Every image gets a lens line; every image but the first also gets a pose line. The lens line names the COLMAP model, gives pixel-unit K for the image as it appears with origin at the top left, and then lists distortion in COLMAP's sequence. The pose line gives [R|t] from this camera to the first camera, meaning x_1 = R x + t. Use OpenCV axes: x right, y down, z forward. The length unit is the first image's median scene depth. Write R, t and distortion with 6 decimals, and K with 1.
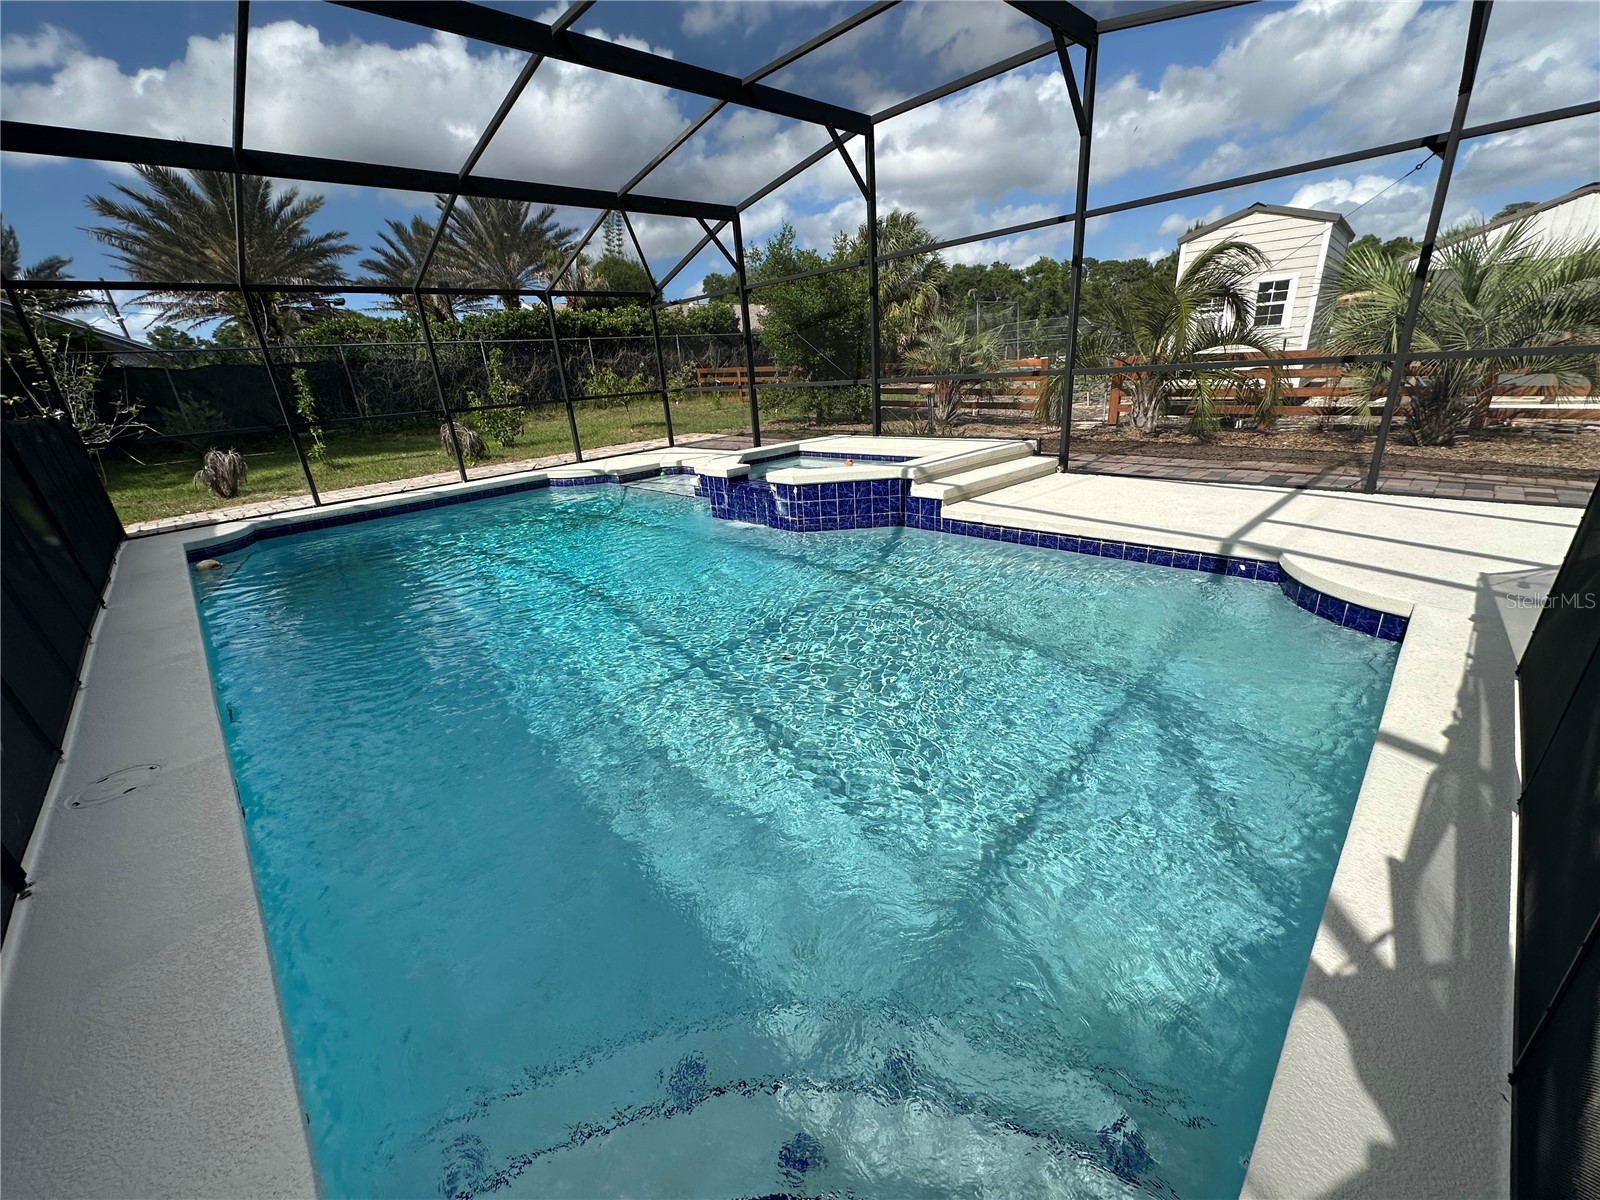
lens RADIAL K [[639.7, 0, 797.2], [0, 639.7, 601.2], [0, 0, 1]] dist [-0.000057, 0.000156]
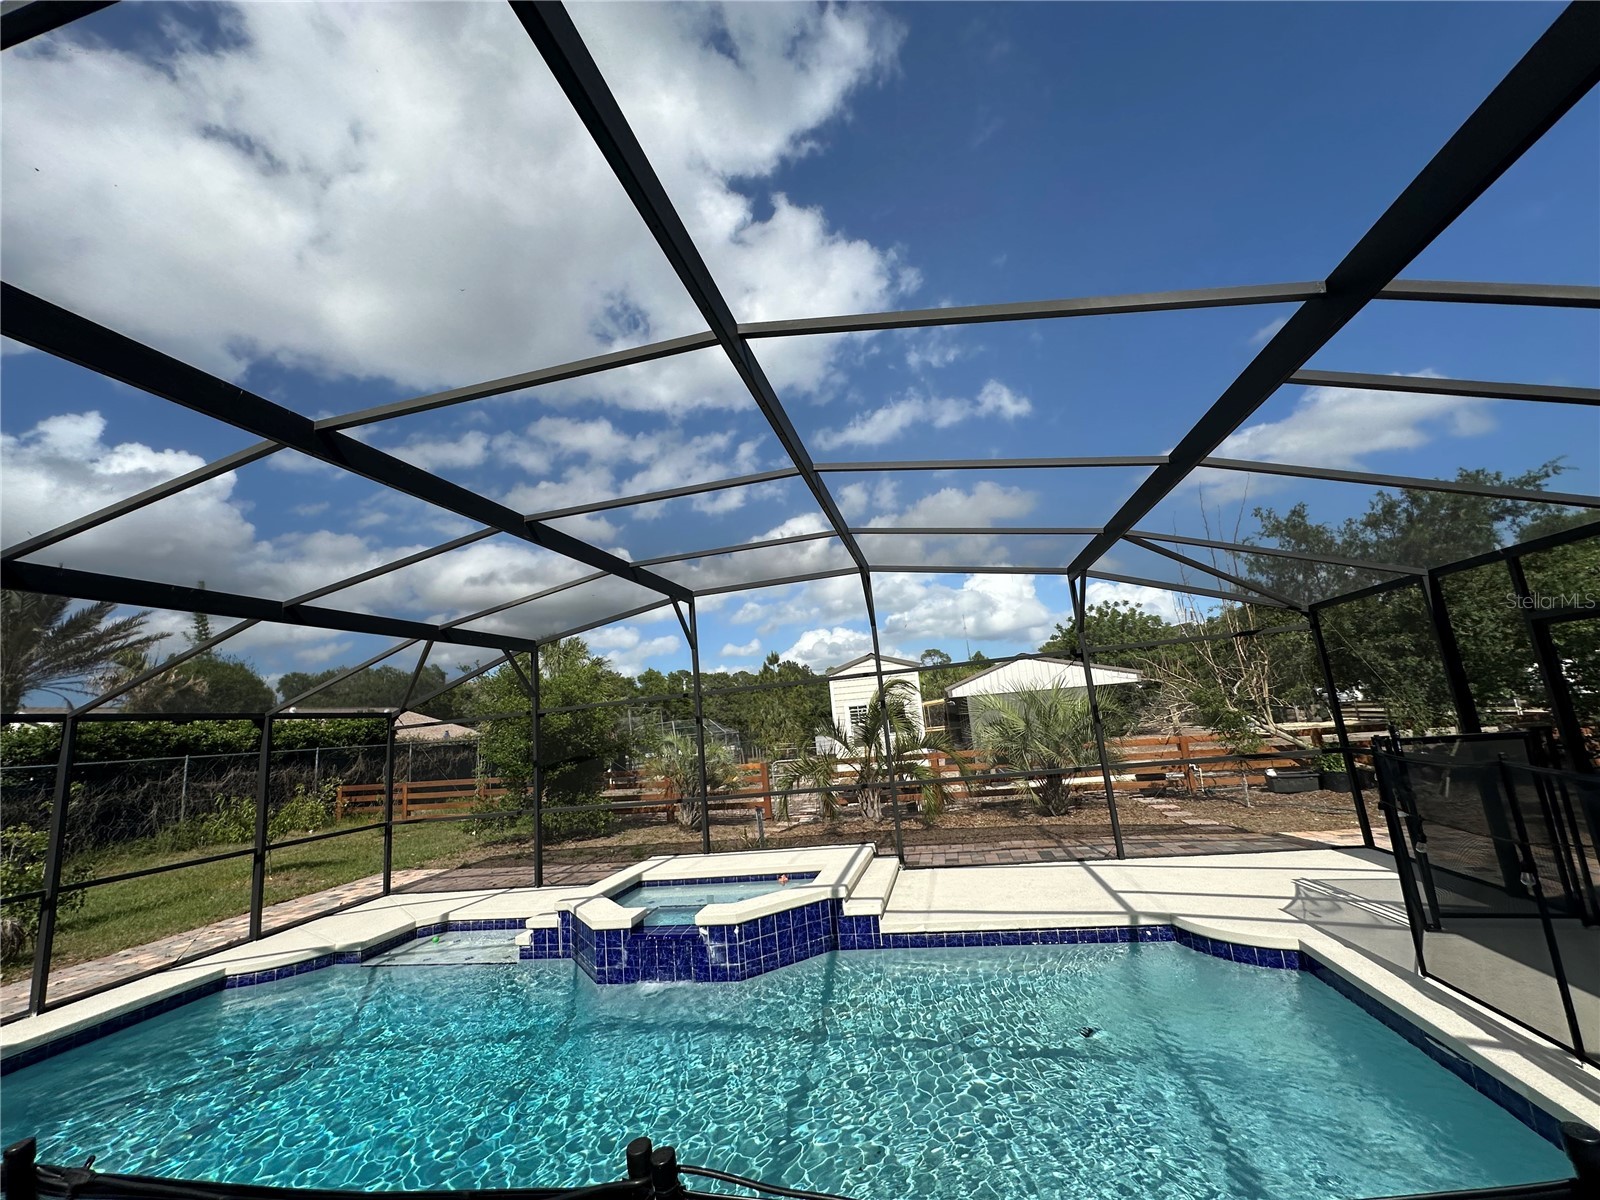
lens RADIAL K [[639.7, 0, 797.2], [0, 639.7, 601.2], [0, 0, 1]] dist [-0.000057, 0.000156]
pose [[0.836855, 0.093549, 0.539372, -0.458623], [0.224059, 0.840447, -0.493403, -0.093530], [-0.499471, 0.533758, 0.682372, 0.065437]]
